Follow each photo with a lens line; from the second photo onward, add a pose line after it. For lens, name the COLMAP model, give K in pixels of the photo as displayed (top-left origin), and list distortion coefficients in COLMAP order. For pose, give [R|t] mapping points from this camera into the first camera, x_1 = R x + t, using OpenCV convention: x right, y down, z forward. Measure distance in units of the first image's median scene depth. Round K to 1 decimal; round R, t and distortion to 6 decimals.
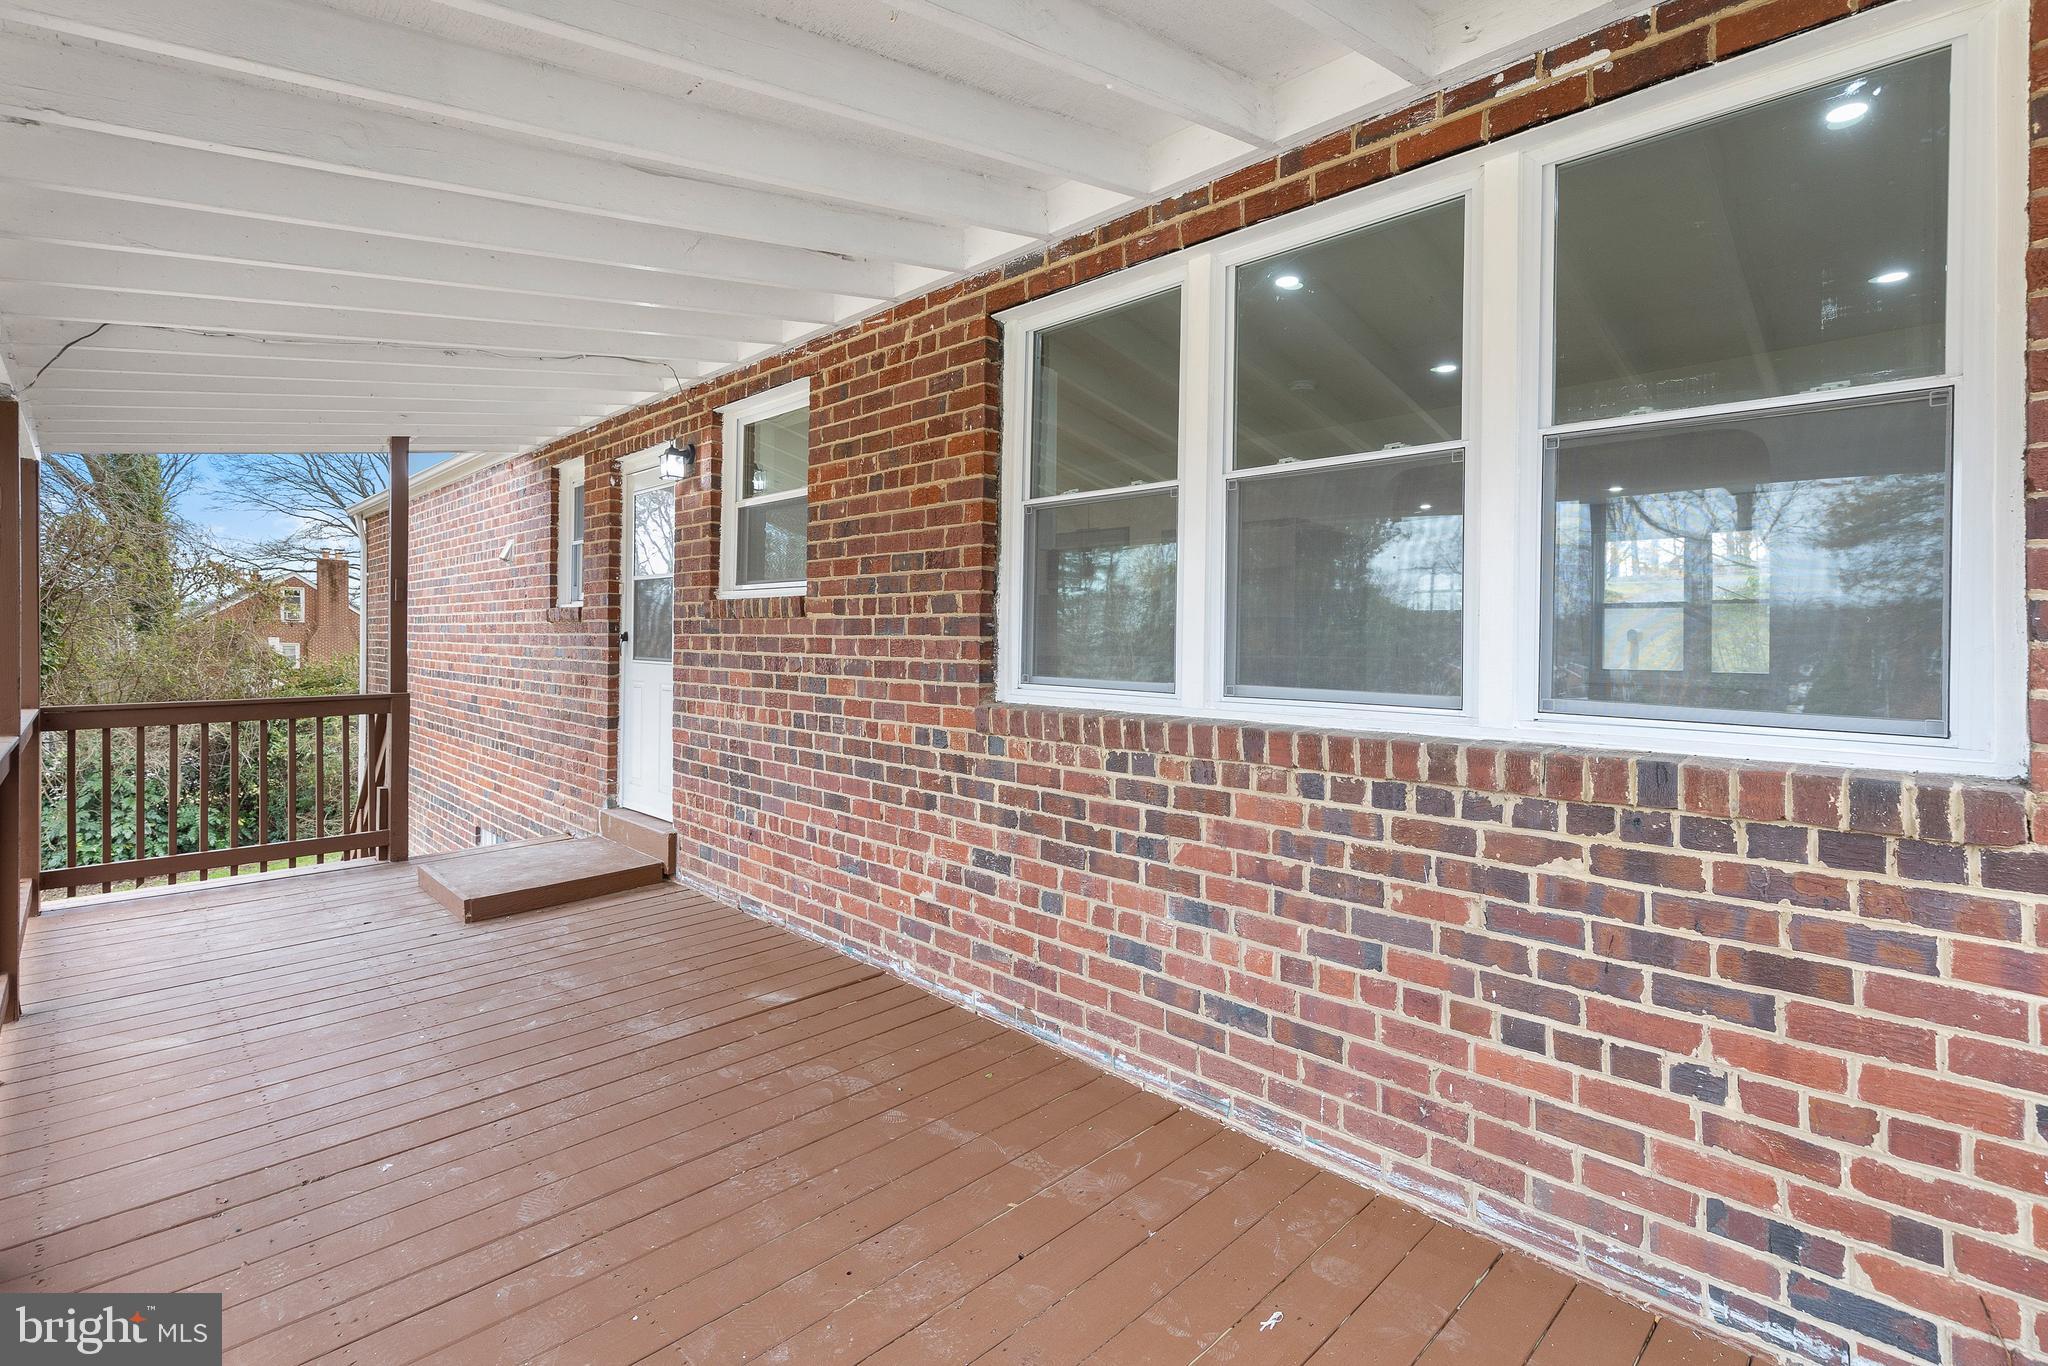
lens RADIAL K [[959.6, 0, 1025.3], [0, 959.6, 639.2], [0, 0, 1]] dist [0.002608, 0.000486]
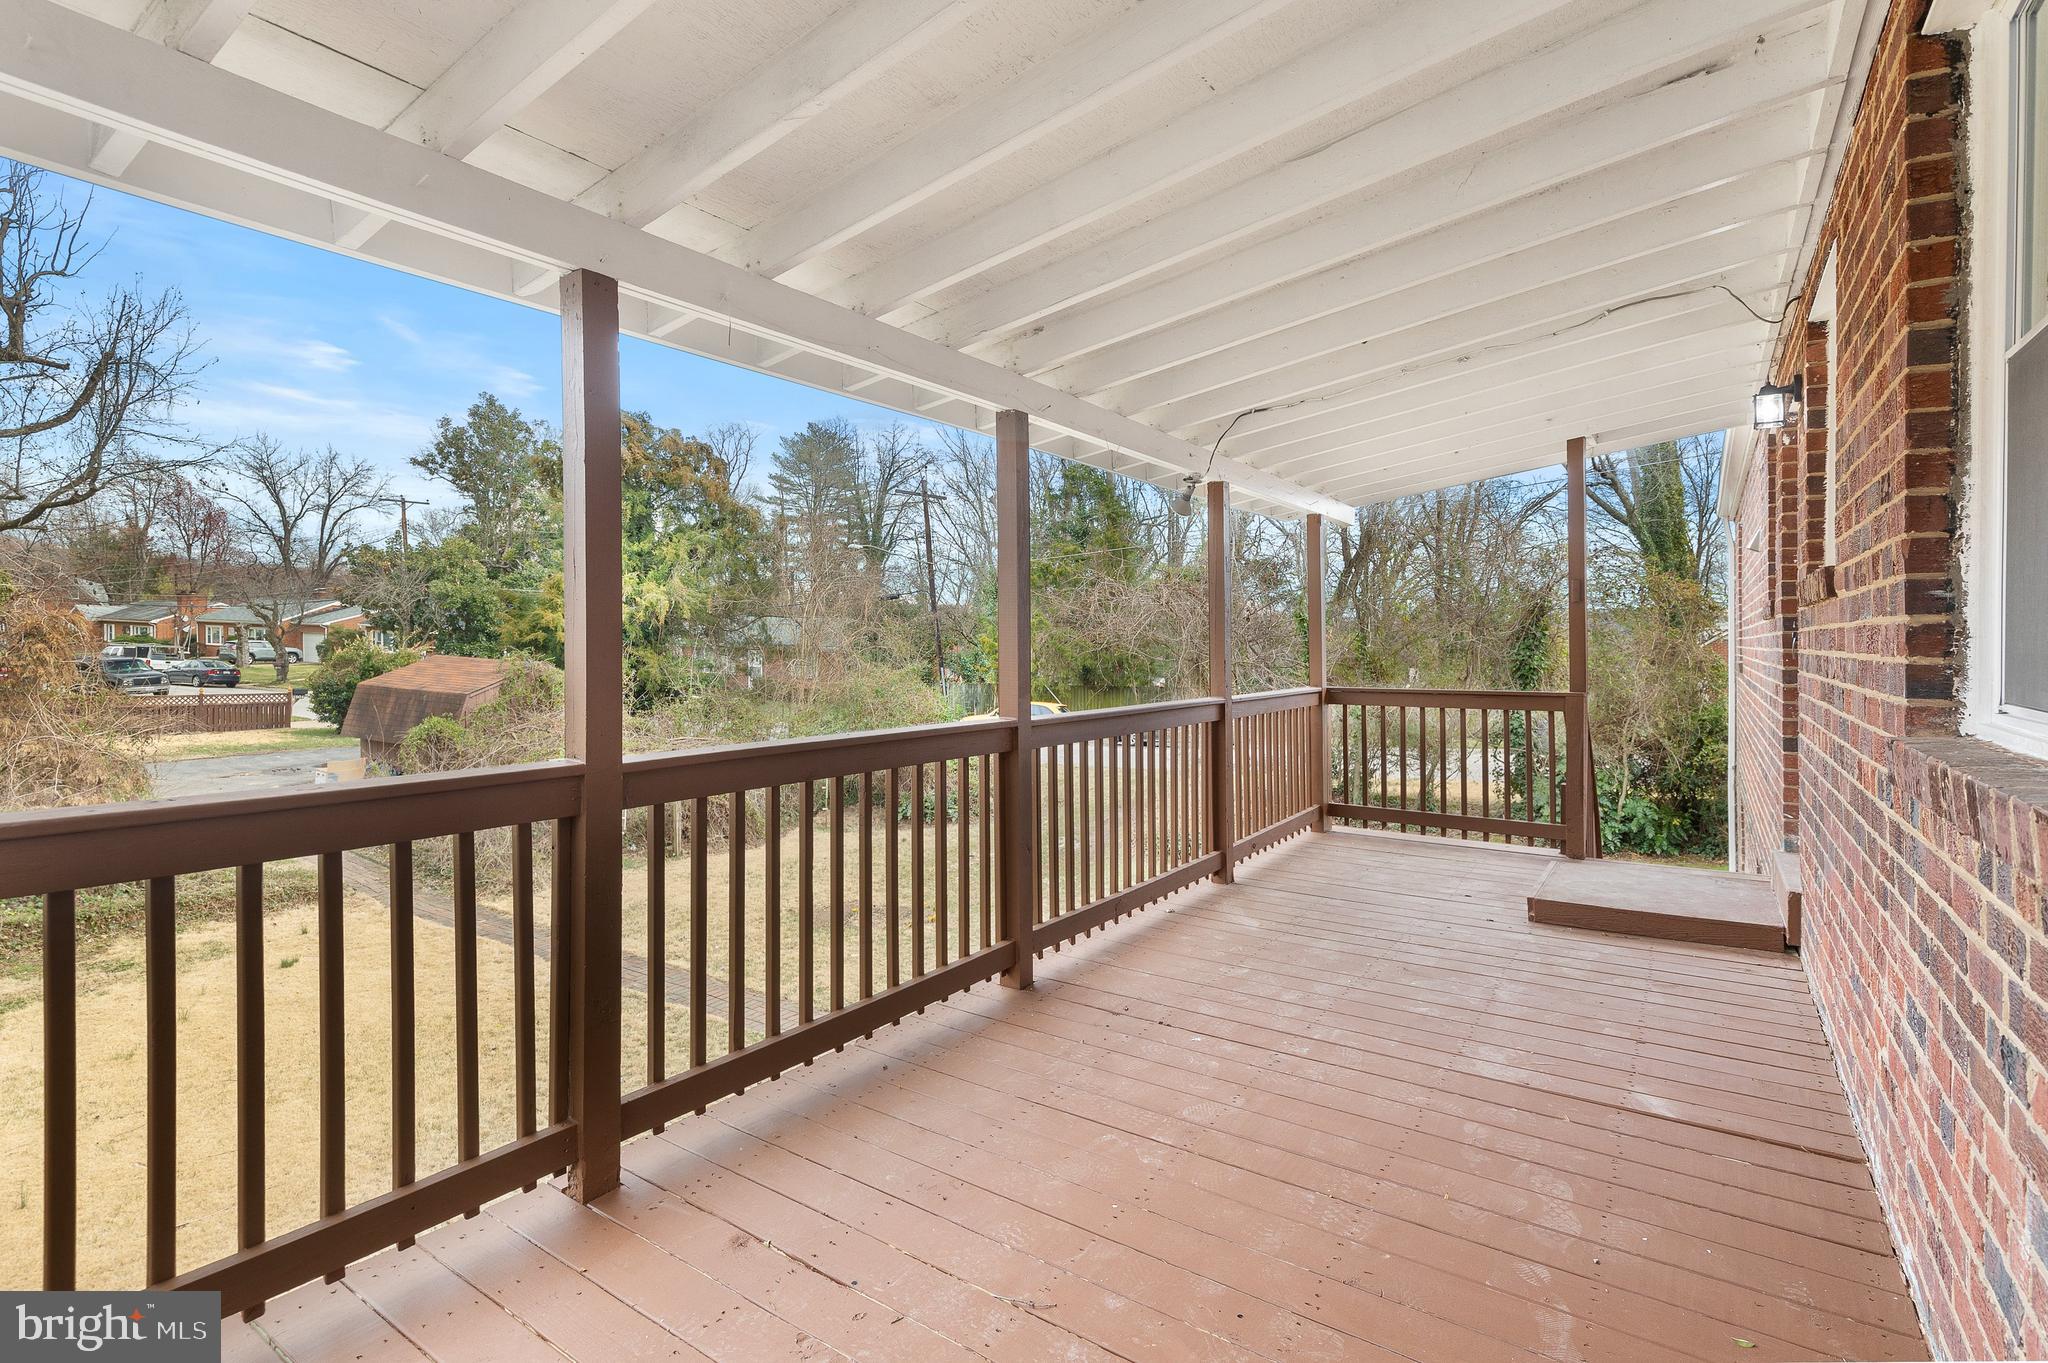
lens RADIAL K [[979.4, 0, 1016.6], [0, 979.4, 643.4], [0, 0, 1]] dist [0.019331, 0.000669]
pose [[0.184777, -0.003737, -0.982773, 0.427526], [-0.001869, 0.999990, -0.004154, 0.016812], [0.982779, 0.002604, 0.184768, 0.375617]]
